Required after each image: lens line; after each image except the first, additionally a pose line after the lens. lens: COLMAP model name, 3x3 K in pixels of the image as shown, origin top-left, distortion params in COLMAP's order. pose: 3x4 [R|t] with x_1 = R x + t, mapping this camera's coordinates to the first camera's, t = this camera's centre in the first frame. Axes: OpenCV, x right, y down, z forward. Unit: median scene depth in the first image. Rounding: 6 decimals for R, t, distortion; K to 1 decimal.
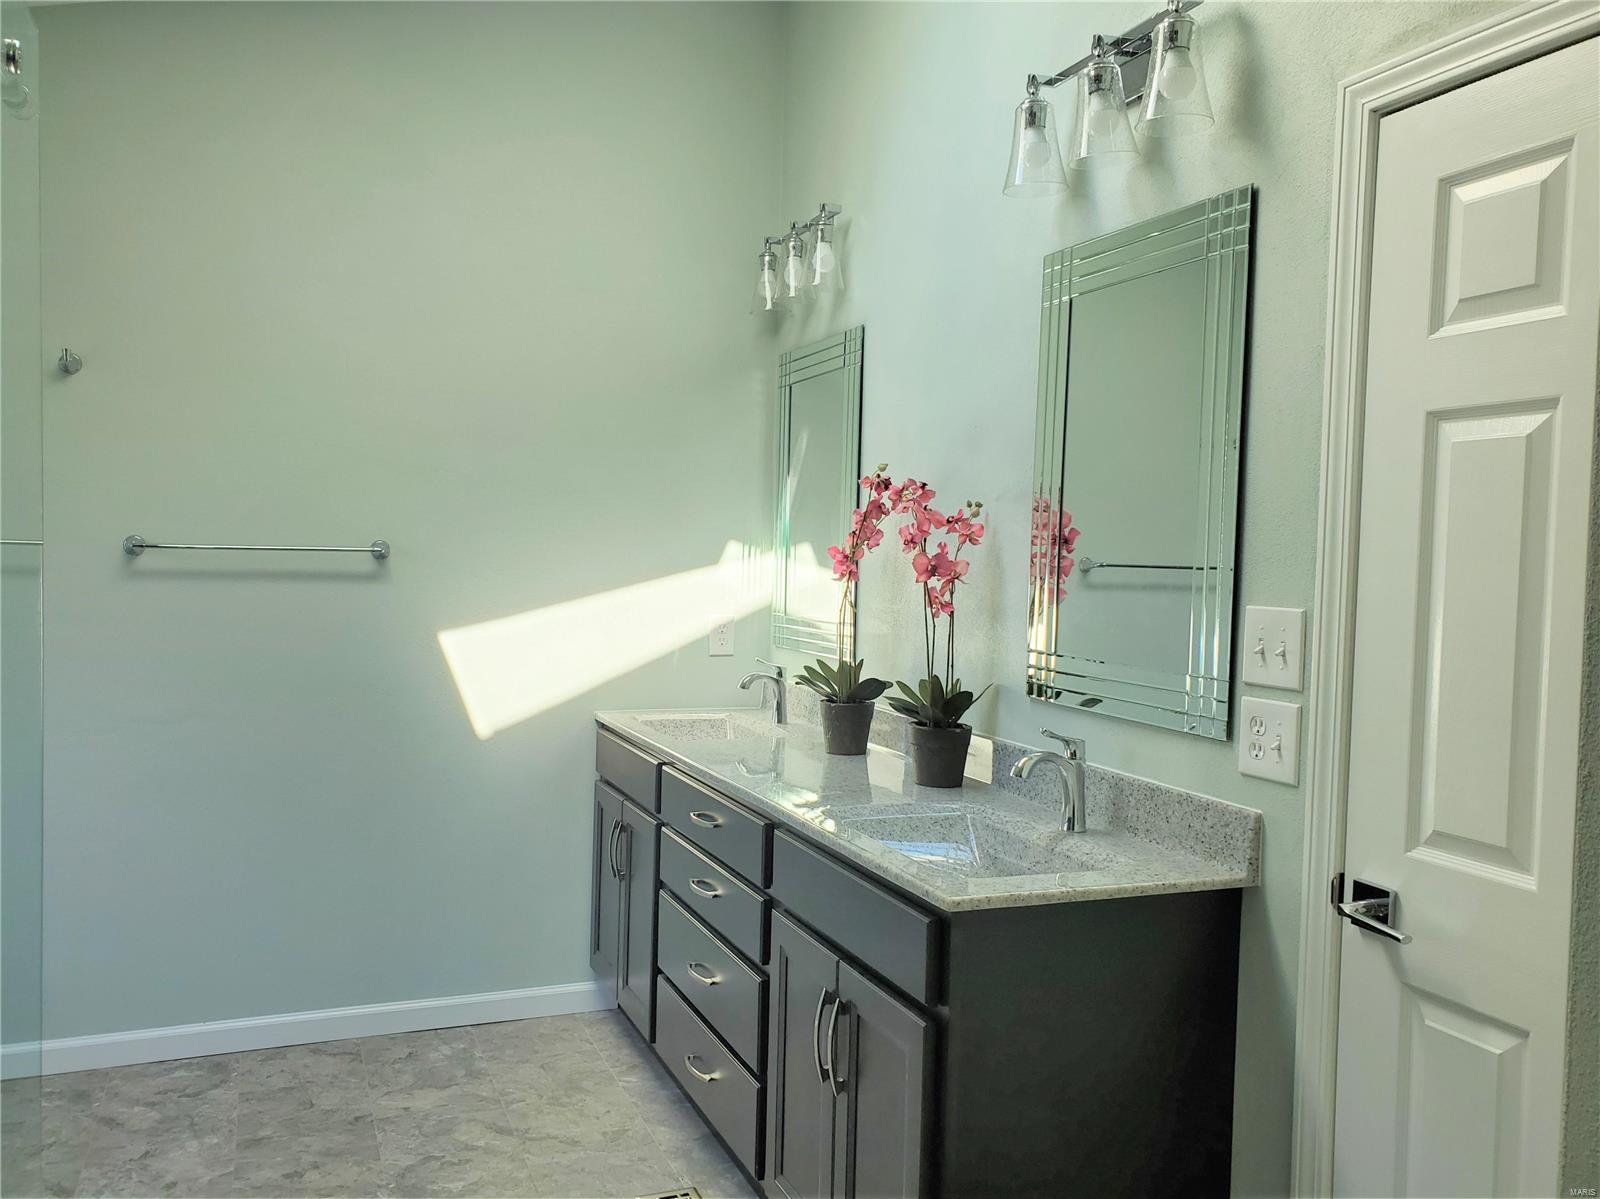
lens RADIAL K [[1202.6, 0, 800.0], [0, 1202.6, 599.5], [0, 0, 1]] dist [0.000730, 0.001020]
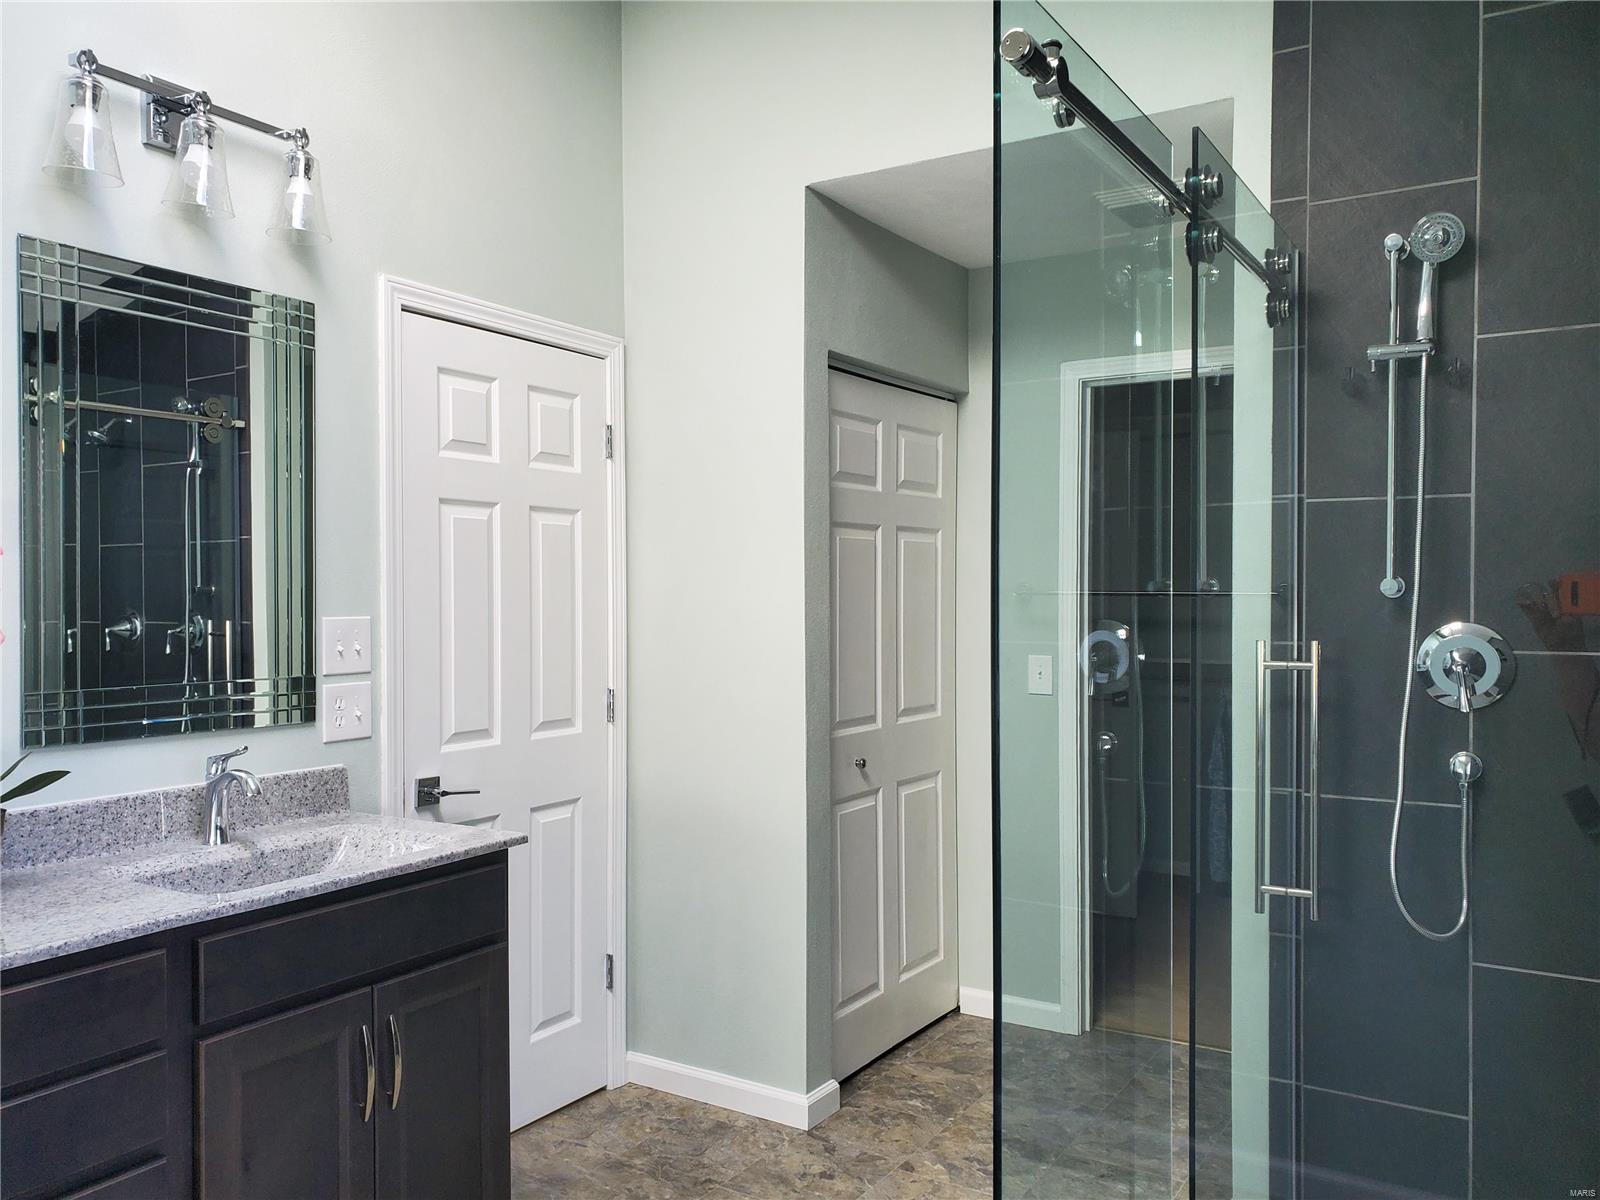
lens RADIAL K [[1241.2, 0, 800.0], [0, 1241.2, 600.0], [0, 0, 1]] dist [-0.000187, -0.000243]
pose [[-0.557033, -0.034082, 0.829791, -1.073888], [0.013331, 0.998662, 0.049967, -0.076923], [-0.830383, 0.038895, -0.555834, 1.321802]]
